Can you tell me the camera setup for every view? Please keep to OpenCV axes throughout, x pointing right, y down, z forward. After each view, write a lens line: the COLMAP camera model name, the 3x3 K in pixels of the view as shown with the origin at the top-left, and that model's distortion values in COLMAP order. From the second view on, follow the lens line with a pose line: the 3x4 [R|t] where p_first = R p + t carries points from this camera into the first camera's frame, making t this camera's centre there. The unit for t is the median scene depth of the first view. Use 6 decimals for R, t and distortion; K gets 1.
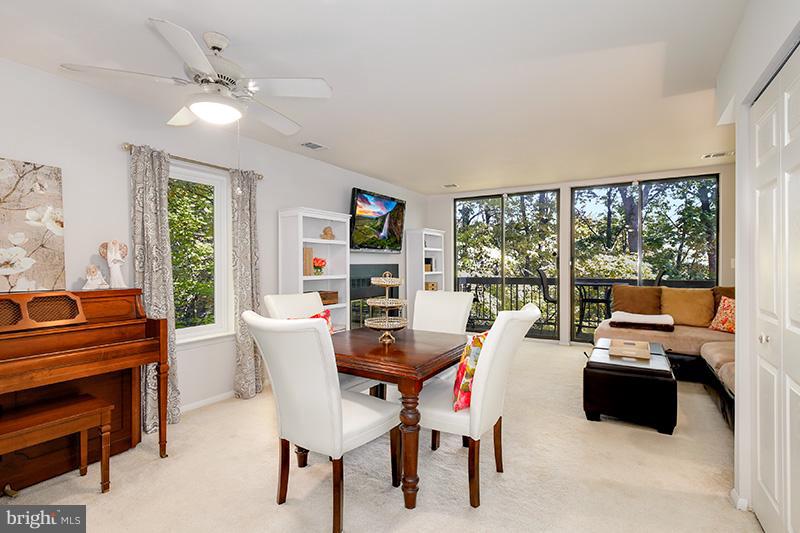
lens RADIAL K [[387.4, 0, 400.0], [0, 387.4, 266.5], [0, 0, 1]] dist [-0.004332, 0.000287]
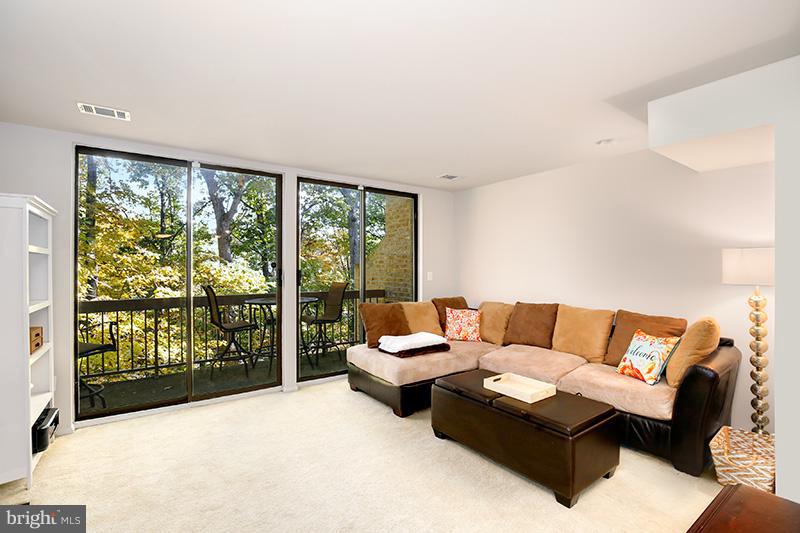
lens RADIAL K [[367.2, 0, 400.0], [0, 367.2, 266.5], [0, 0, 1]] dist [-0.023224, -0.000242]
pose [[0.396977, 0.005264, 0.917814, -0.140697], [0.004255, 0.999962, -0.007575, -0.026431], [-0.917819, 0.006913, 0.396939, 0.602529]]
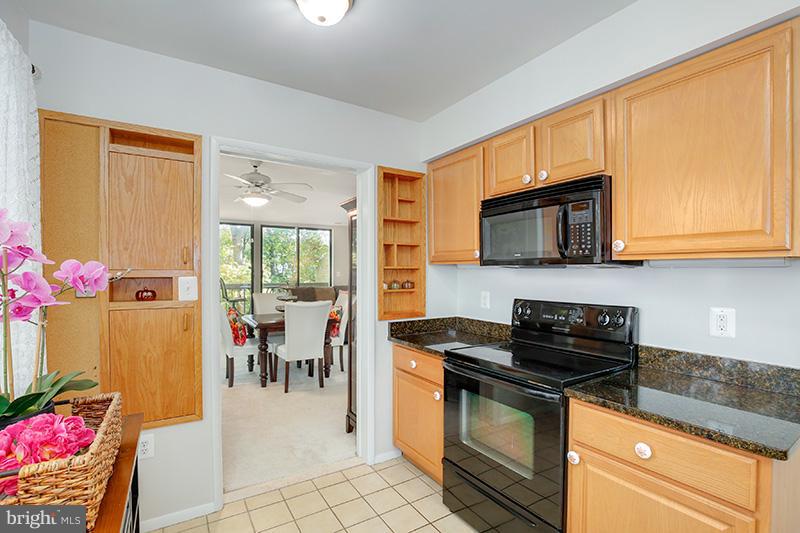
lens RADIAL K [[367.2, 0, 400.0], [0, 367.2, 266.5], [0, 0, 1]] dist [-0.023224, -0.000242]
pose [[0.446607, 0.009358, 0.894681, -0.693307], [0.001153, 0.999938, -0.011034, -0.022196], [-0.894730, 0.005959, 0.446569, -0.170303]]
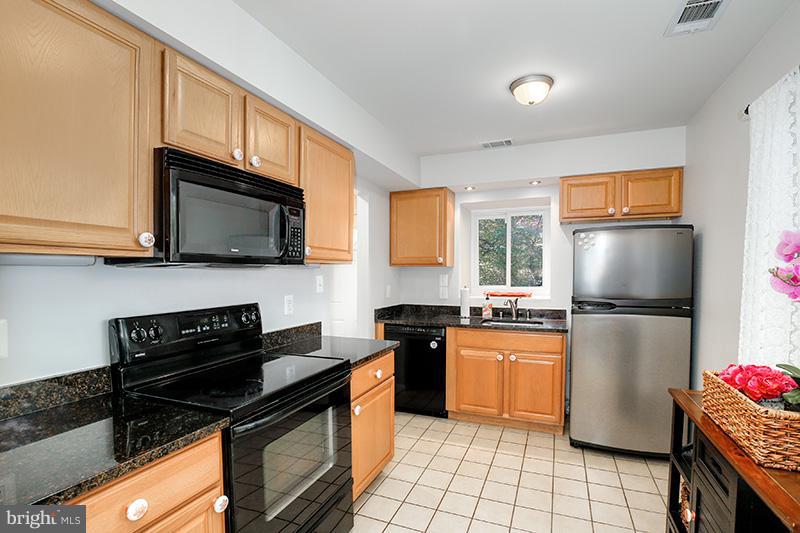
lens RADIAL K [[377.2, 0, 400.2], [0, 377.2, 288.8], [0, 0, 1]] dist [-0.034402, 0.000389]
pose [[-0.989053, 0.006225, -0.147431, -0.388234], [0.000102, 0.999139, 0.041497, -0.019659], [0.147562, 0.041027, -0.988202, 0.198278]]
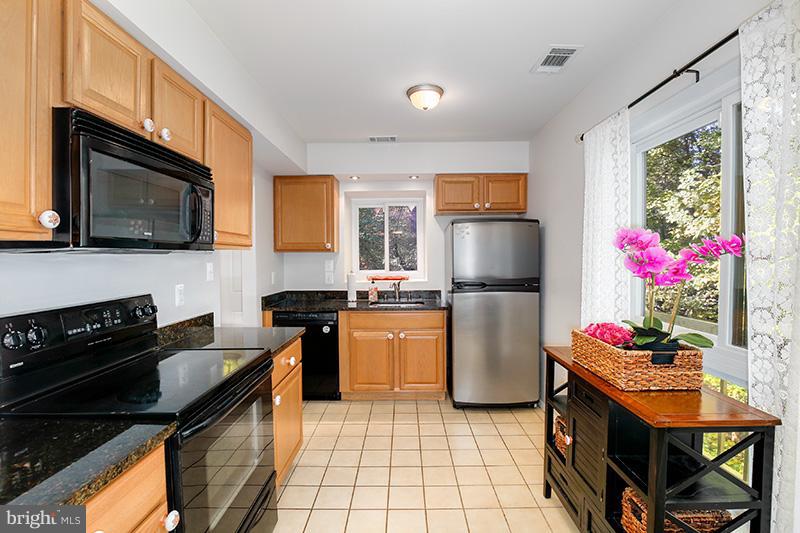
lens RADIAL K [[373.2, 0, 400.3], [0, 373.2, 268.8], [0, 0, 1]] dist [-0.032893, 0.000954]
pose [[-0.859649, 0.019110, -0.510528, -0.323446], [0.005487, 0.999588, 0.028178, -0.019822], [0.510856, 0.021422, -0.859399, 0.193031]]
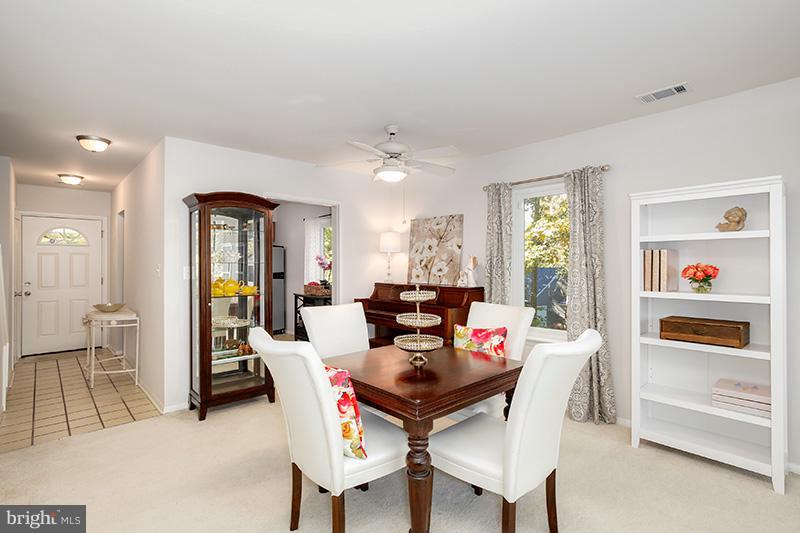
lens RADIAL K [[387.4, 0, 400.0], [0, 387.4, 266.5], [0, 0, 1]] dist [-0.004332, 0.000287]
pose [[-0.273620, 0.007179, -0.961811, 0.405548], [-0.003677, 0.999957, 0.008510, -0.017877], [0.961831, 0.005865, -0.273582, 0.578157]]
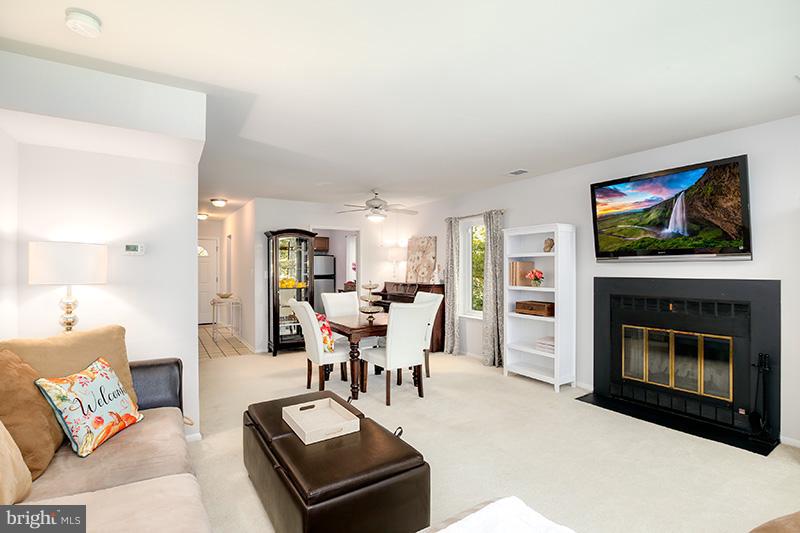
lens RADIAL K [[377.7, 0, 400.0], [0, 377.7, 266.5], [0, 0, 1]] dist [-0.018835, 0.000108]
pose [[-0.438054, 0.000939, -0.898948, 0.717478], [-0.000091, 0.999999, 0.001089, -0.026763], [0.898949, 0.000559, -0.438054, 0.909275]]
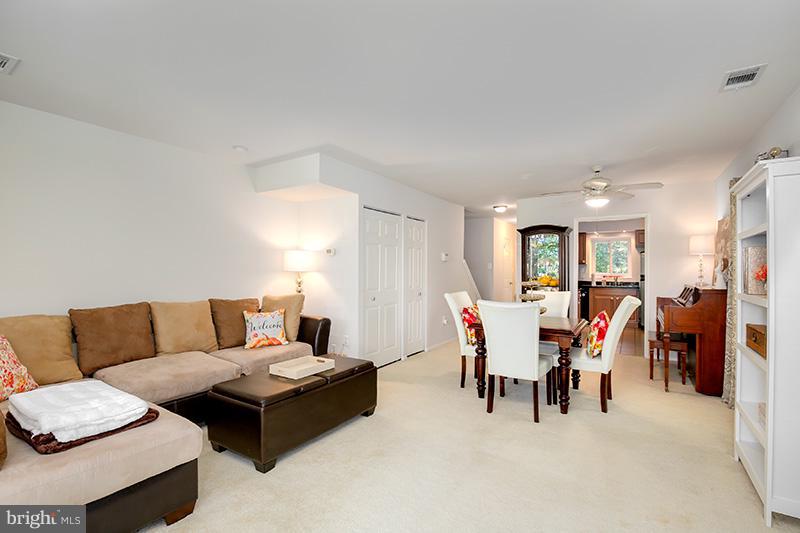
lens RADIAL K [[373.2, 0, 400.3], [0, 373.2, 268.8], [0, 0, 1]] dist [-0.032893, 0.000954]
pose [[-0.999818, -0.000083, 0.019069, 0.233014], [-0.000106, 0.999999, -0.001252, -0.010042], [-0.019069, -0.001254, -0.999817, 1.217704]]
